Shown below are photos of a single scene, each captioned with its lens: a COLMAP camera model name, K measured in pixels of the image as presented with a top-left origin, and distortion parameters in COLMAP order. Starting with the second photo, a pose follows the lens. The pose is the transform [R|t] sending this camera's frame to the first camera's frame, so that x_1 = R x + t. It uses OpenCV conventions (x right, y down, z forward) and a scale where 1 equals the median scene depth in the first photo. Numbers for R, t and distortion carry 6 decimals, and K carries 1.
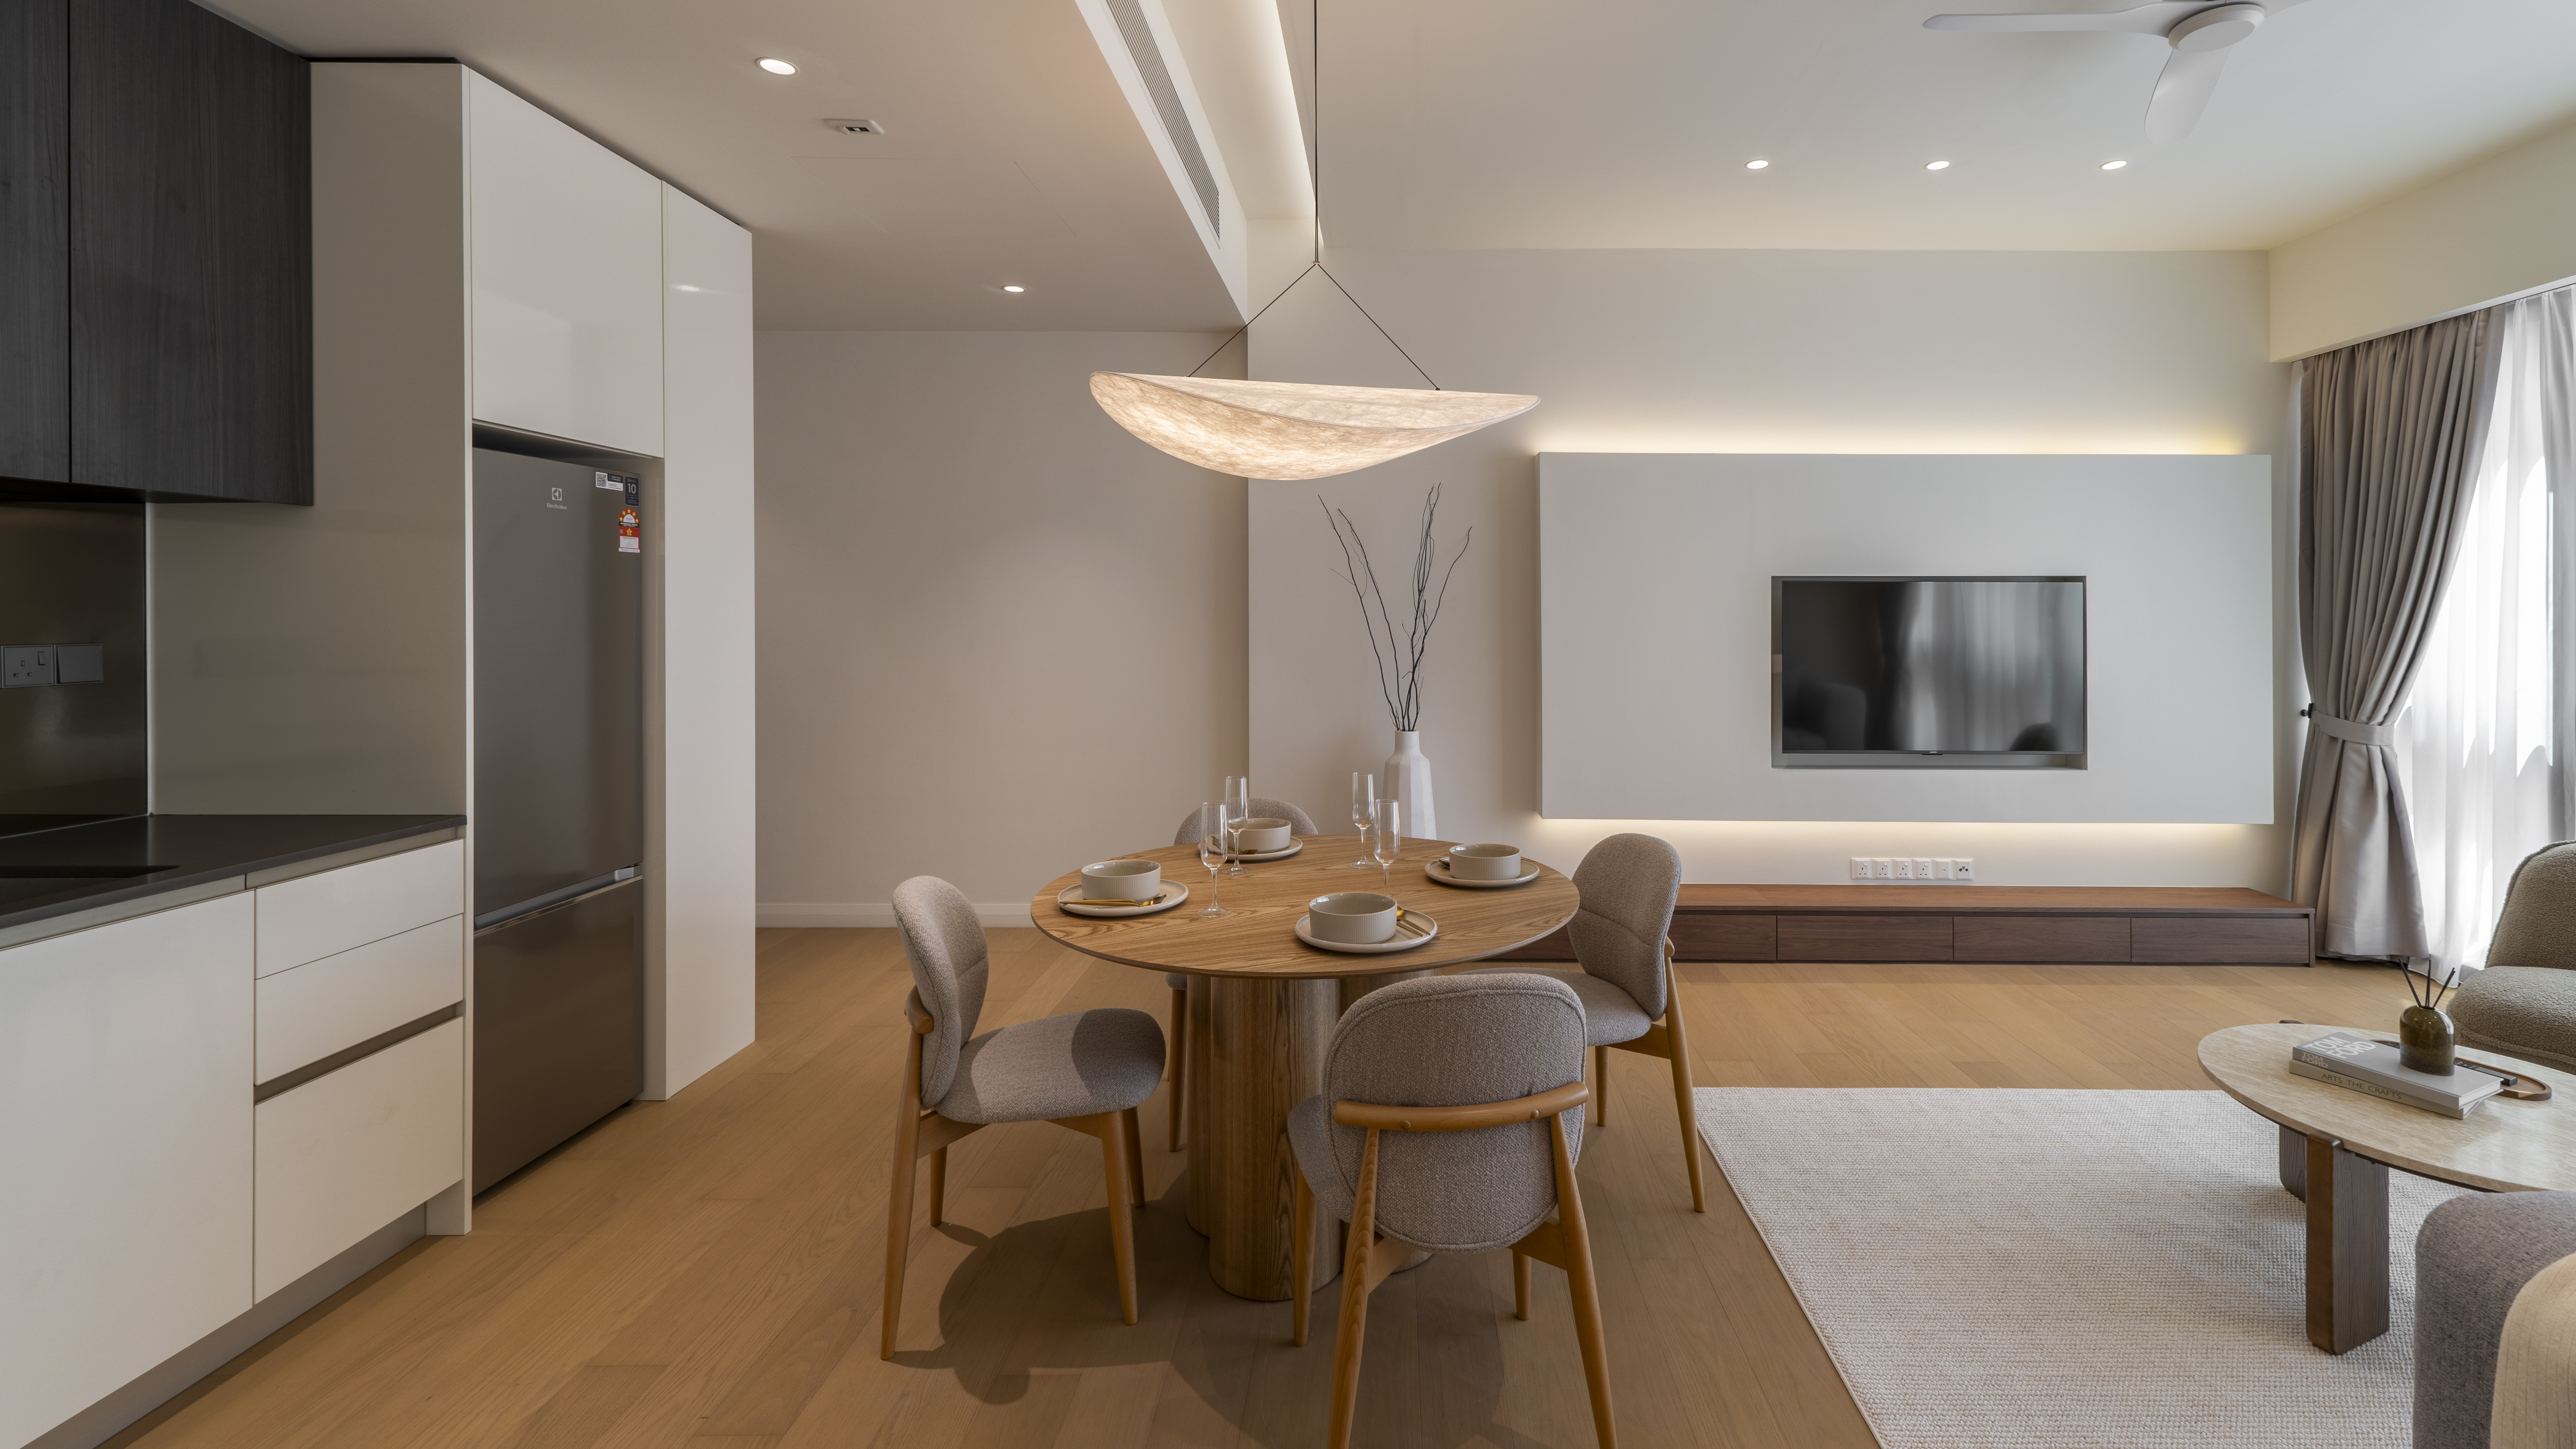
lens RADIAL K [[1116.9, 0, 1391.2], [0, 1116.9, 605.2], [0, 0, 1]] dist [0.012599, -0.000005]
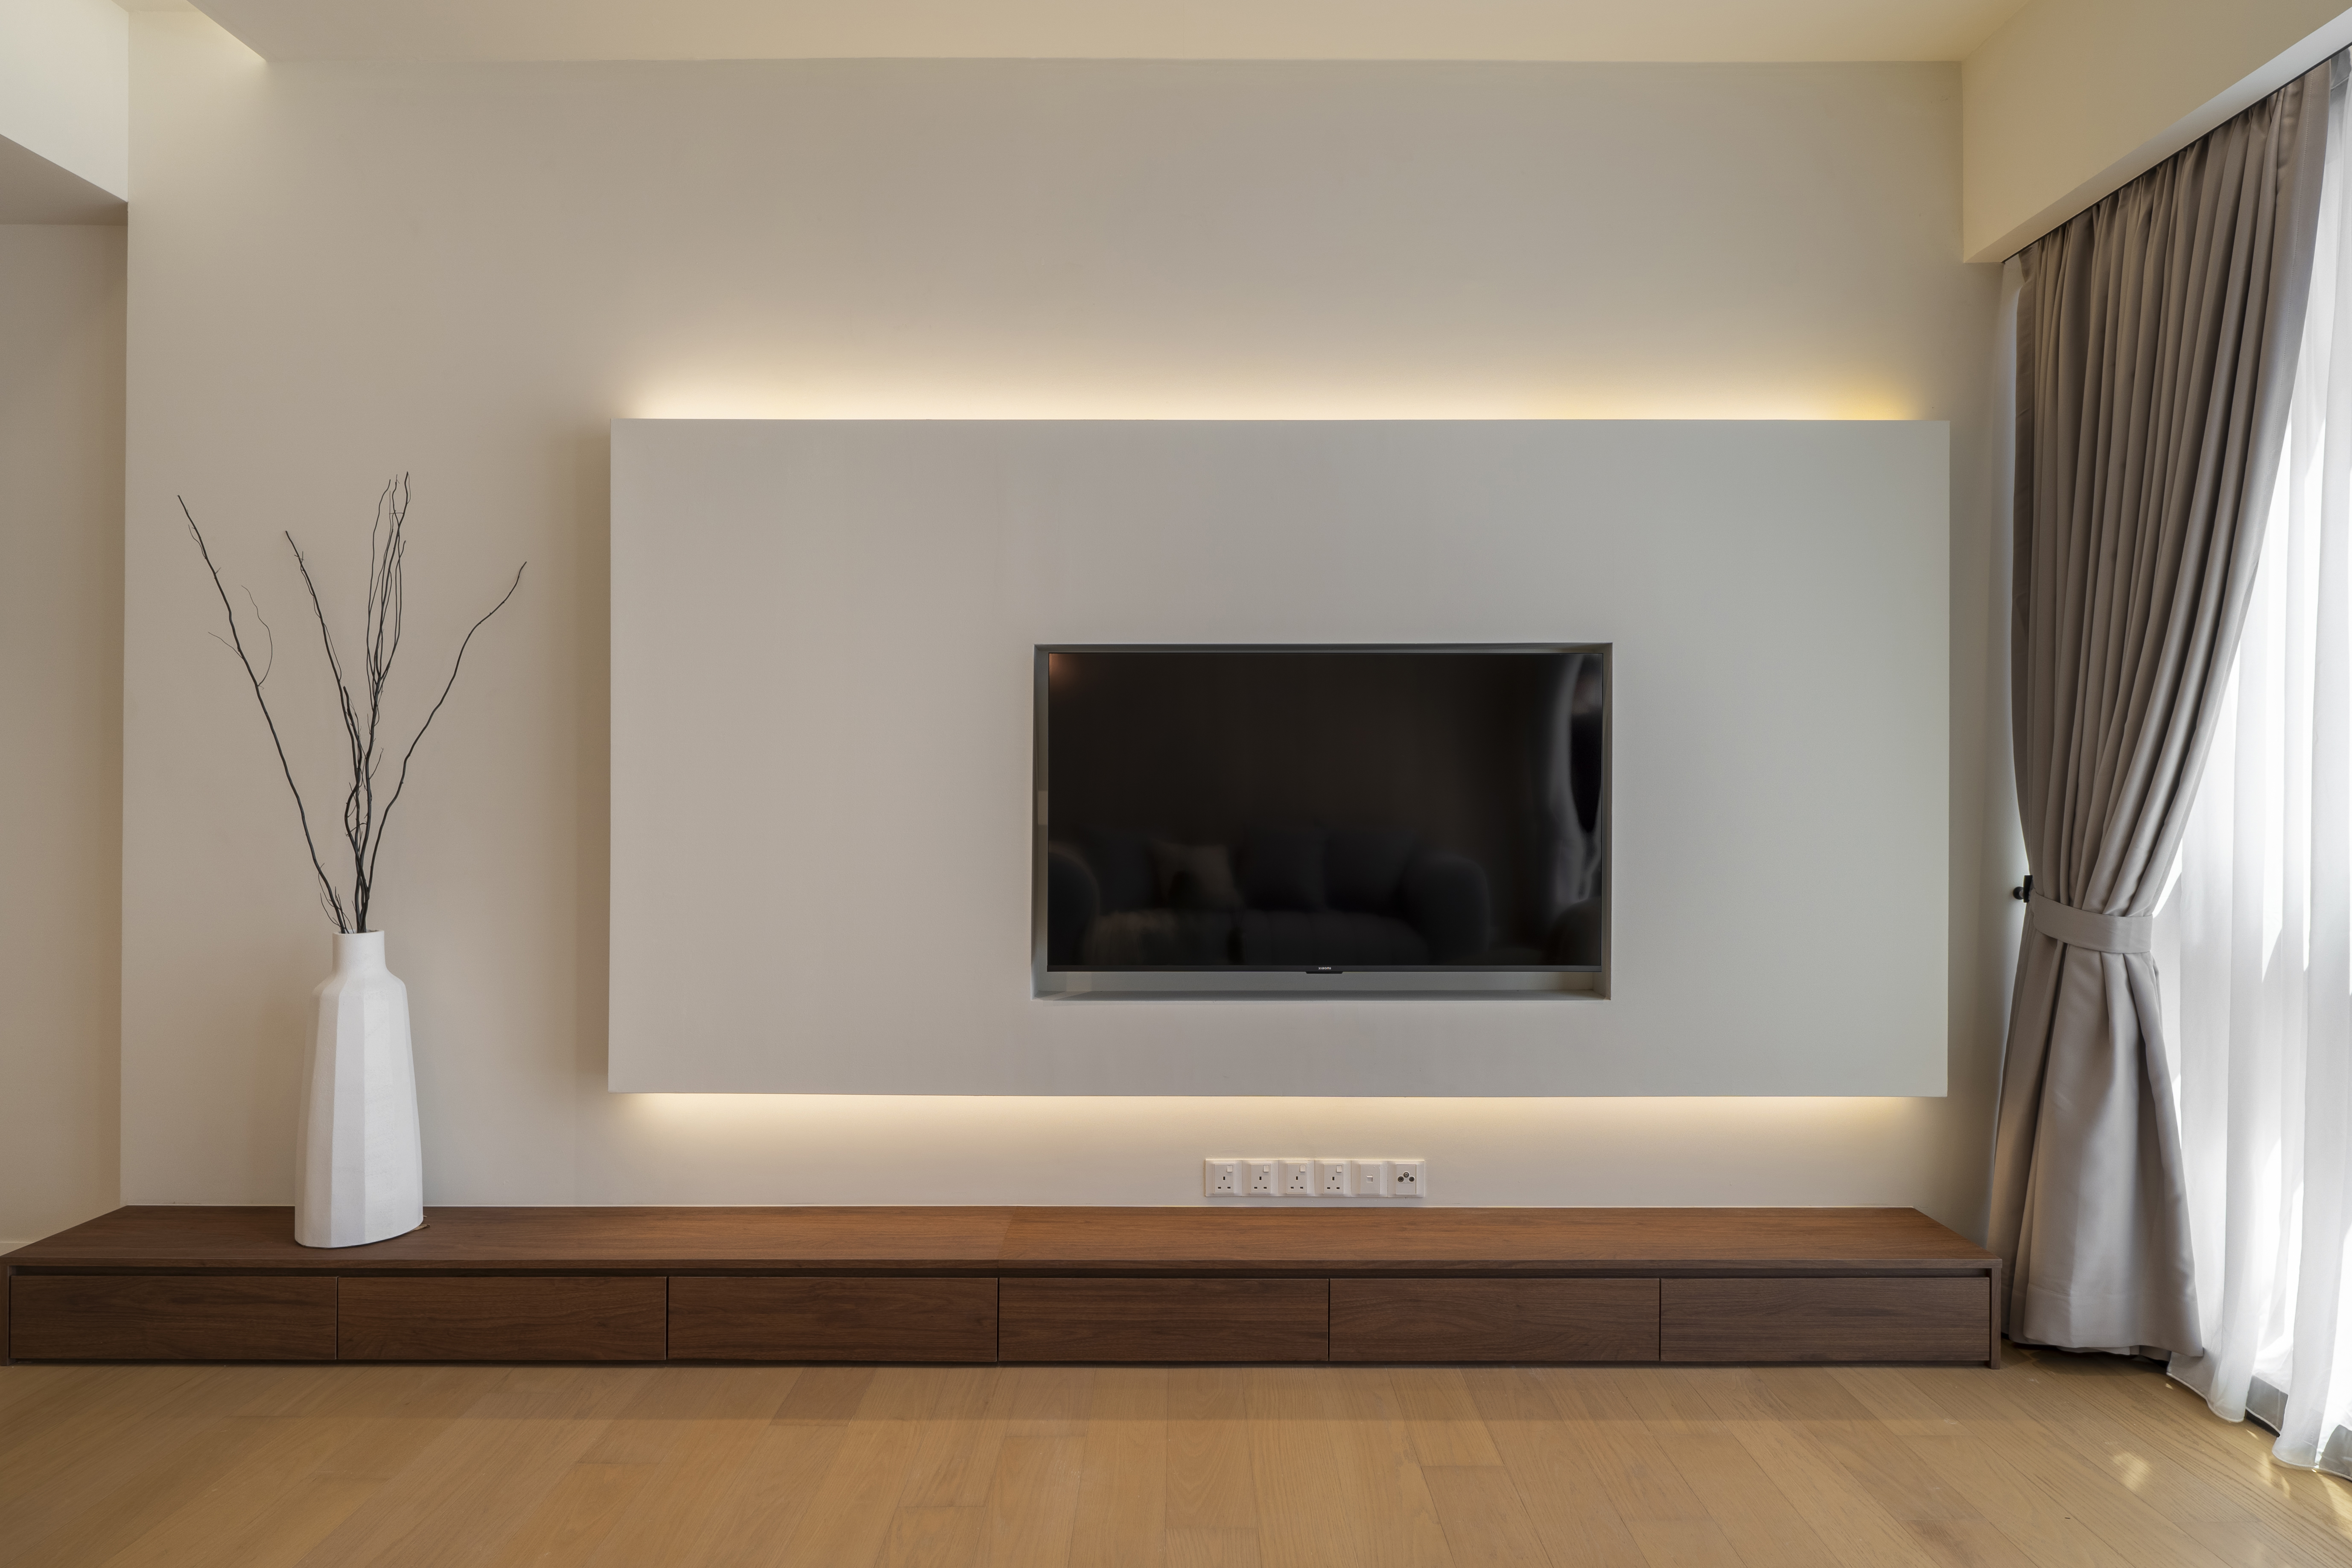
lens RADIAL K [[1355.3, 0, 1181.7], [0, 1355.3, 779.4], [0, 0, 1]] dist [-0.002740, 0.001103]
pose [[0.999985, -0.002753, -0.004777, 0.433903], [0.002799, 0.999950, 0.009652, 0.034799], [0.004750, -0.009665, 0.999942, 0.359121]]
